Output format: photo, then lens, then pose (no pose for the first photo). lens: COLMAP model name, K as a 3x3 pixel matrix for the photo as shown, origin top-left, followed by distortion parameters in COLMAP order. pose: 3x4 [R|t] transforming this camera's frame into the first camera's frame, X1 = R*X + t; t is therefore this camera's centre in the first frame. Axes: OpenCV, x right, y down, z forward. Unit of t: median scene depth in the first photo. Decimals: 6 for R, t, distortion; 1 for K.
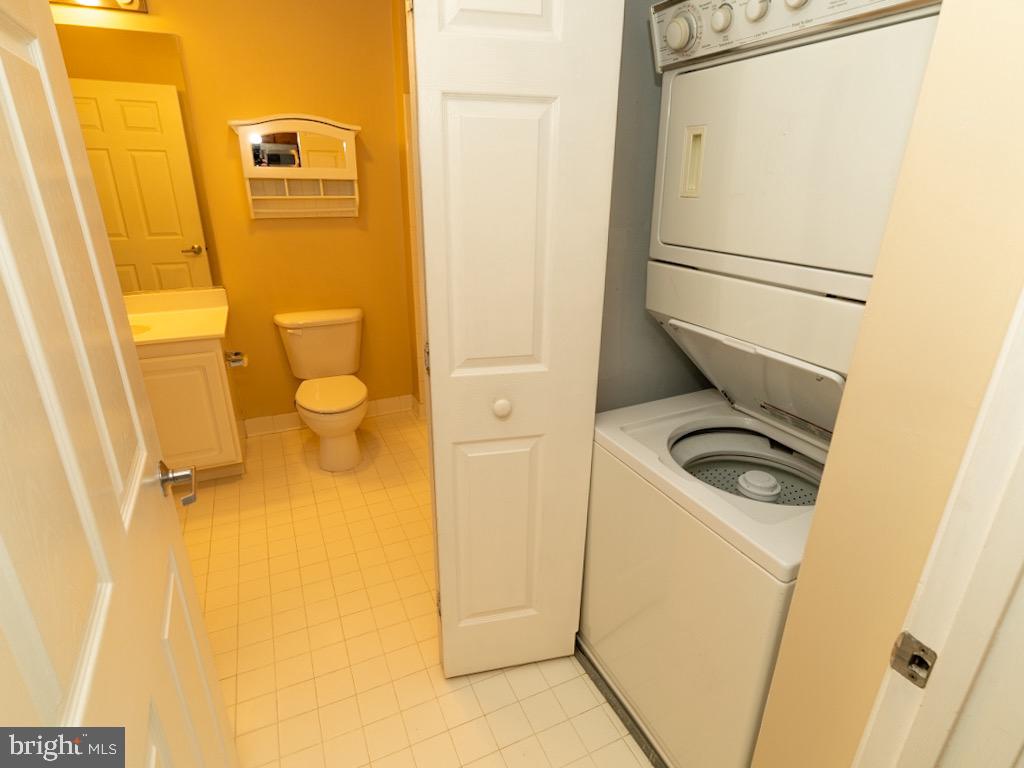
lens RADIAL K [[539.6, 0, 512.0], [0, 539.6, 384.0], [0, 0, 1]] dist [-0.003503, 0.001110]
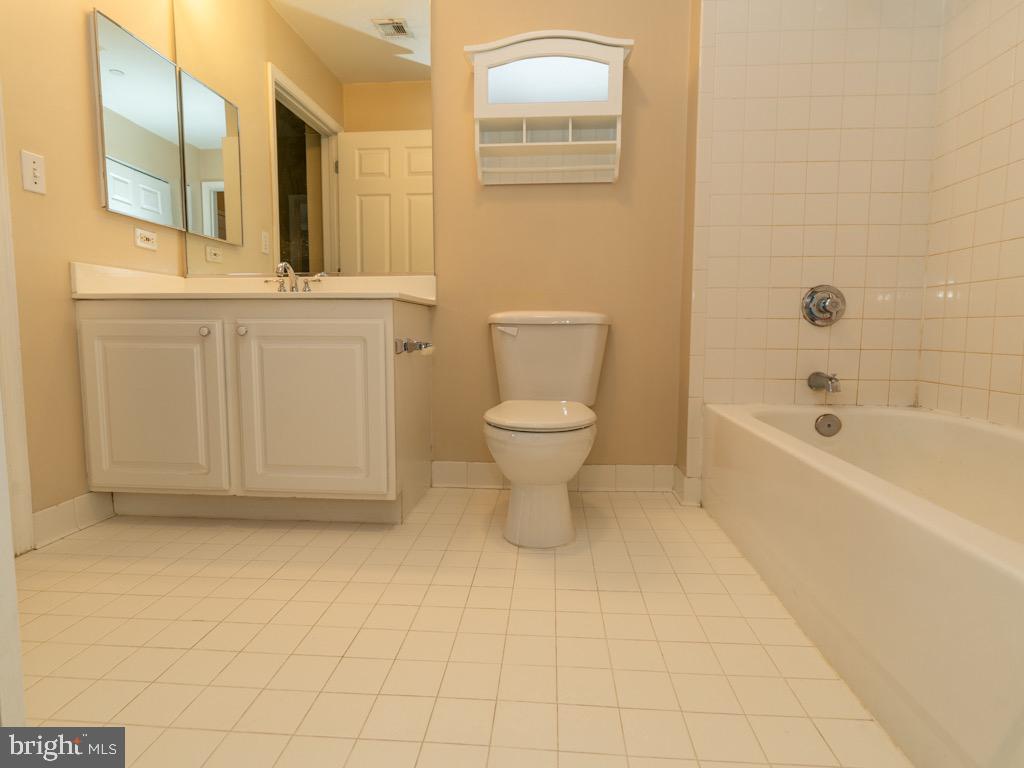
lens RADIAL K [[539.6, 0, 512.0], [0, 539.6, 384.0], [0, 0, 1]] dist [-0.003503, 0.001110]
pose [[0.875773, 0.034813, -0.481467, -0.064790], [-0.168567, 0.956663, -0.237447, 0.132036], [0.452335, 0.289109, 0.843688, 0.444540]]
